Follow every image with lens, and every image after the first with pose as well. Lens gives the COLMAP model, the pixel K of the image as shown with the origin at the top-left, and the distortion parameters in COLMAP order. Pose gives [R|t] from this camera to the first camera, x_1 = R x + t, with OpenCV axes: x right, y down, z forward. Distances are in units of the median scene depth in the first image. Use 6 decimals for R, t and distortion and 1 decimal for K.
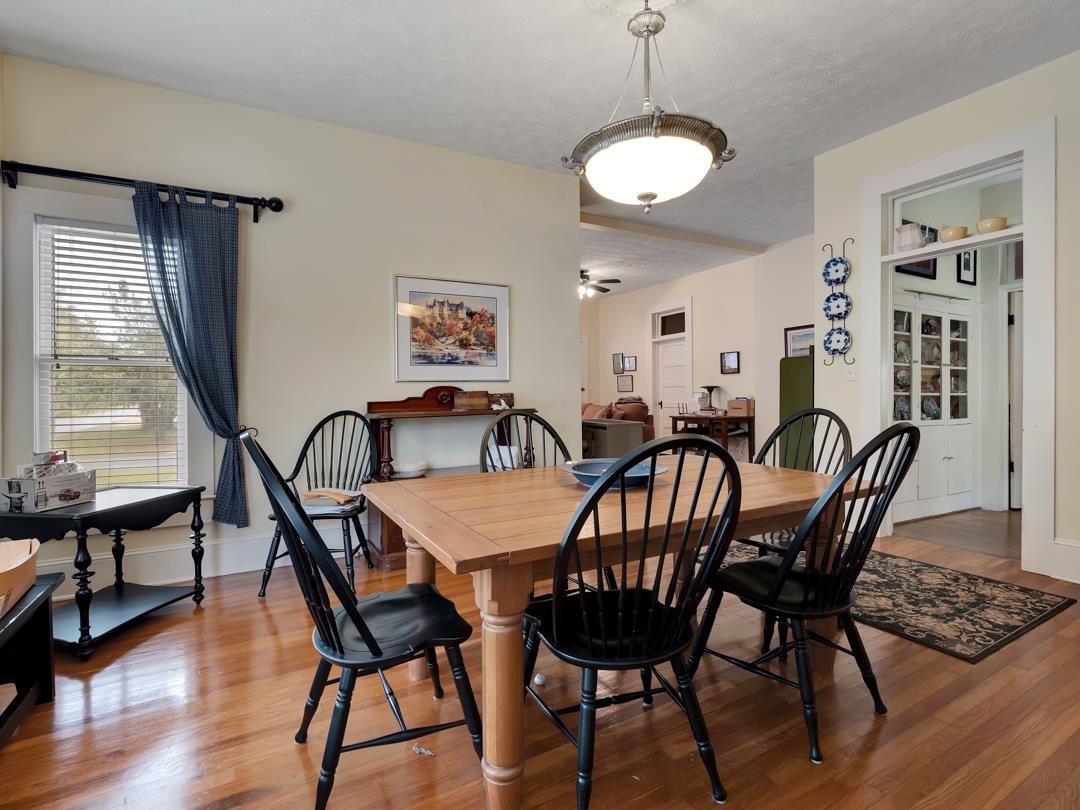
lens RADIAL K [[526.3, 0, 544.2], [0, 526.3, 400.6], [0, 0, 1]] dist [0.004237, -0.006276]
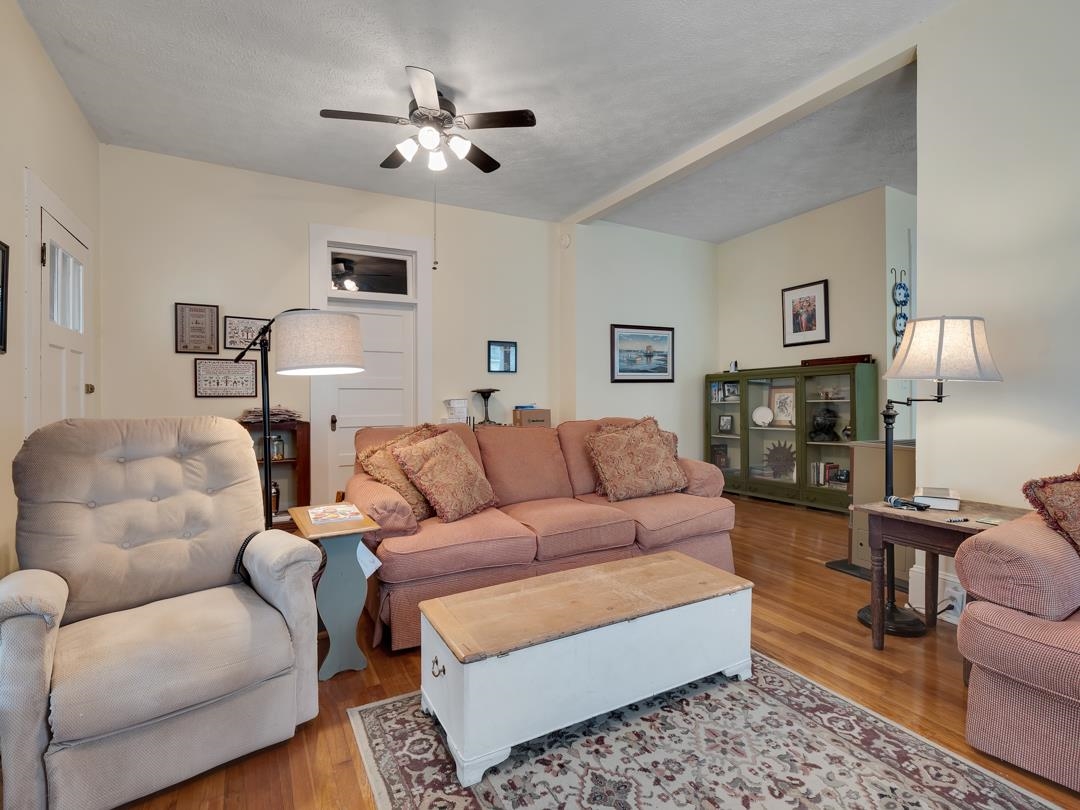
lens RADIAL K [[526.3, 0, 545.2], [0, 526.3, 403.6], [0, 0, 1]] dist [0.004237, -0.006276]
pose [[-0.002119, 0.007189, 0.999972, -0.300283], [0.023021, 0.999710, -0.007138, -0.004499], [-0.999733, 0.023005, -0.002284, 0.857553]]
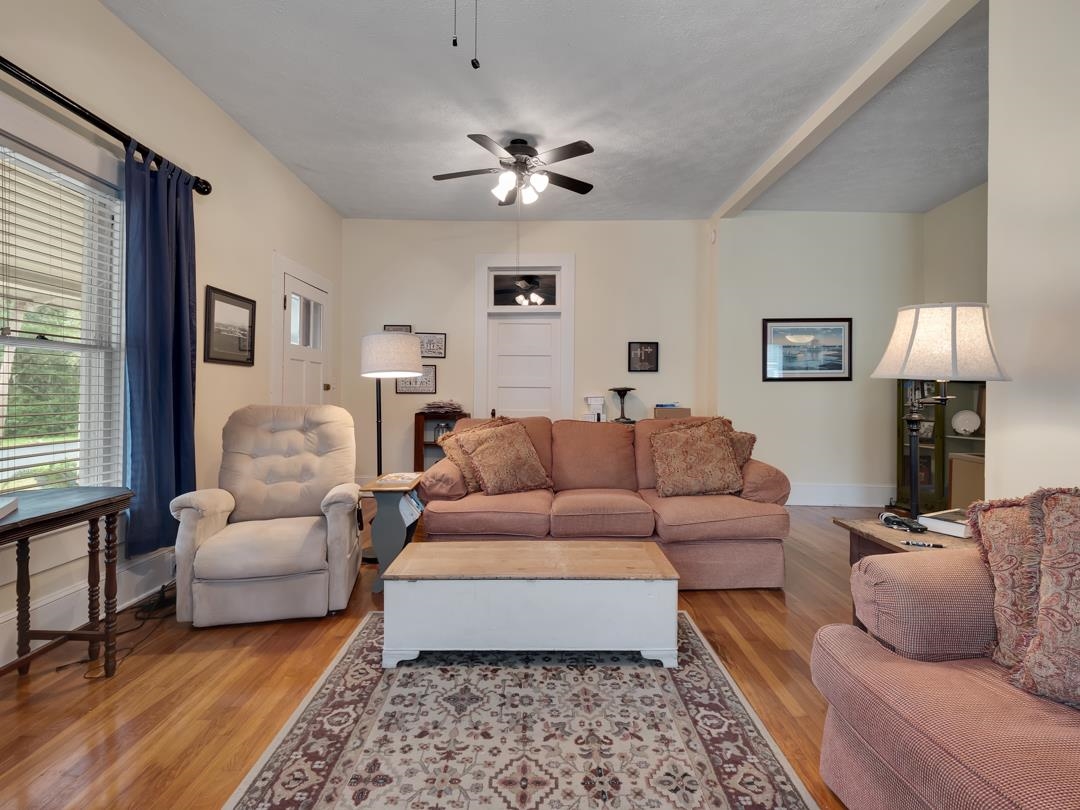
lens RADIAL K [[526.3, 0, 538.8], [0, 526.3, 397.5], [0, 0, 1]] dist [0.004237, -0.006276]
pose [[0.473931, 0.018431, 0.880369, -0.310544], [0.001239, 0.999766, -0.021597, -0.001416], [-0.880561, 0.011326, 0.473797, 0.712398]]
